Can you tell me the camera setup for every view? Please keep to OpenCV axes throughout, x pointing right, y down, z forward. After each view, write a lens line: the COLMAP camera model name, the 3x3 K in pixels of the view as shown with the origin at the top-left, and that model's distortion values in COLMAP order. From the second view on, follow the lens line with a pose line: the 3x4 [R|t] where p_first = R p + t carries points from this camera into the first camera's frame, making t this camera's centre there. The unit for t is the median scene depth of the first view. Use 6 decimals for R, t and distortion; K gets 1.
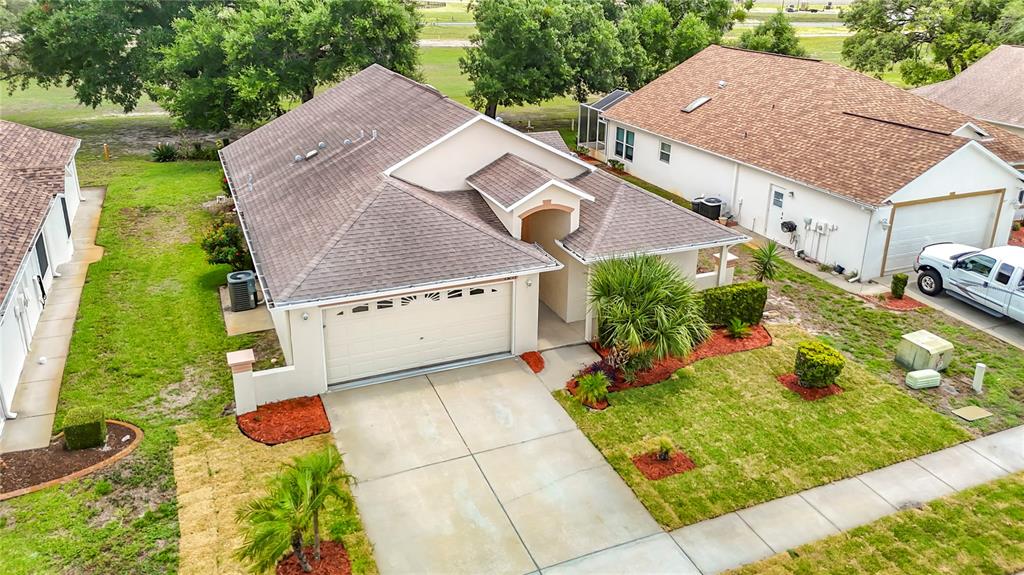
lens RADIAL K [[887.4, 0, 574.9], [0, 887.4, 309.4], [0, 0, 1]] dist [0.063294, -0.010703]
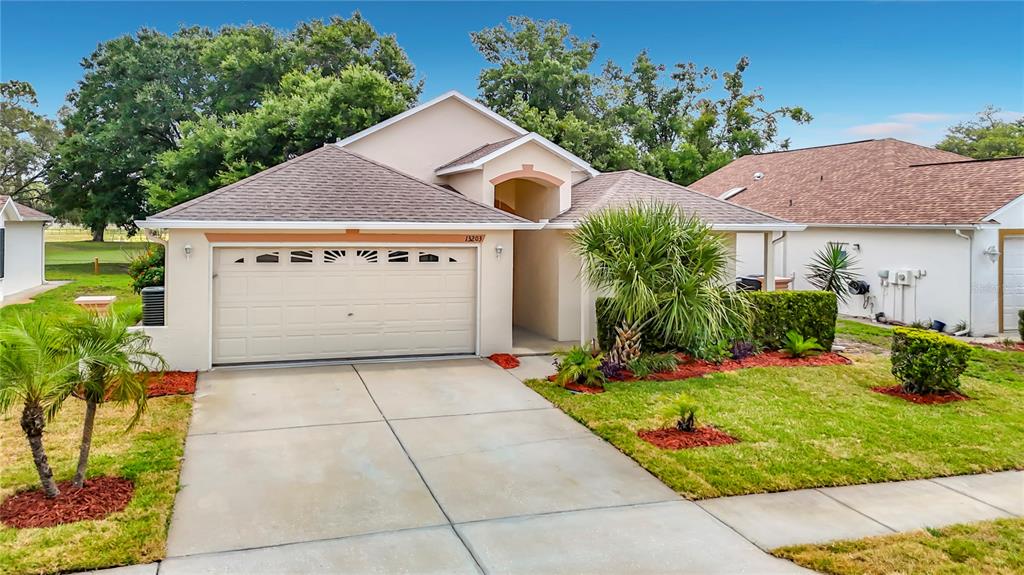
lens RADIAL K [[873.5, 0, 496.1], [0, 873.5, 255.2], [0, 0, 1]] dist [0.057020, -0.020012]
pose [[0.988811, -0.033792, -0.145294, 0.051513], [-0.023365, 0.926898, -0.374584, 0.242182], [0.147331, 0.373788, 0.915738, 0.314081]]
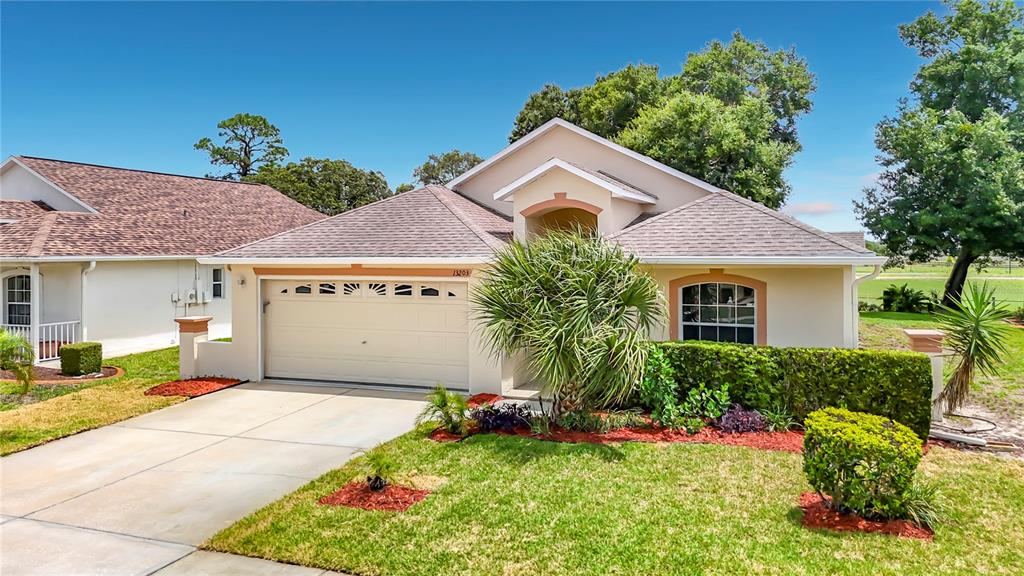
lens RADIAL K [[873.5, 0, 496.1], [0, 873.5, 255.7], [0, 0, 1]] dist [0.057020, -0.020012]
pose [[0.623049, -0.046077, -0.780824, 0.494427], [-0.287035, 0.915150, -0.283040, 0.142077], [0.727613, 0.400471, 0.556958, 0.579461]]
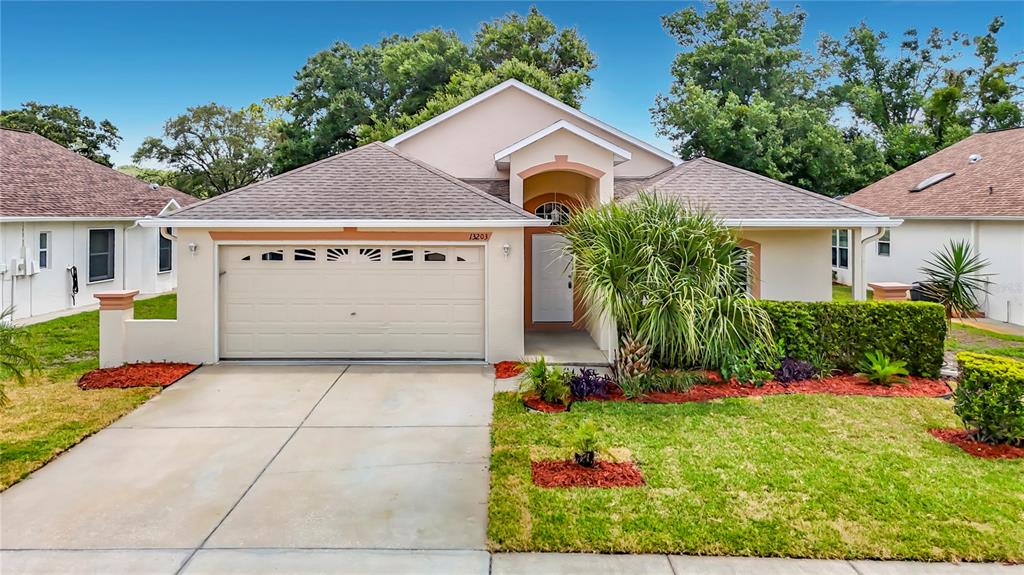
lens RADIAL K [[874.6, 0, 485.7], [0, 874.6, 222.4], [0, 0, 1]] dist [0.041209, -0.015025]
pose [[0.876549, -0.042370, -0.479444, 0.255218], [-0.157223, 0.916269, -0.368418, 0.199796], [0.454910, 0.398316, 0.796493, 0.421667]]
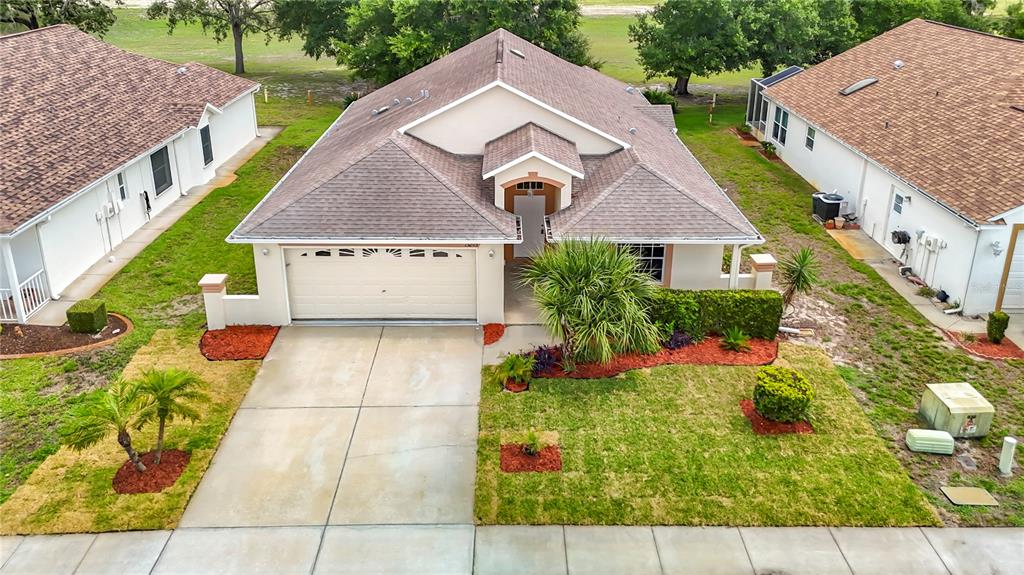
lens RADIAL K [[902.3, 0, 533.6], [0, 902.3, 286.6], [0, 0, 1]] dist [0.084204, -0.015571]
pose [[0.897028, 0.154731, -0.414005, 0.397358], [-0.152776, 0.987528, 0.038060, -0.036953], [0.414730, 0.029109, 0.909479, 0.104507]]
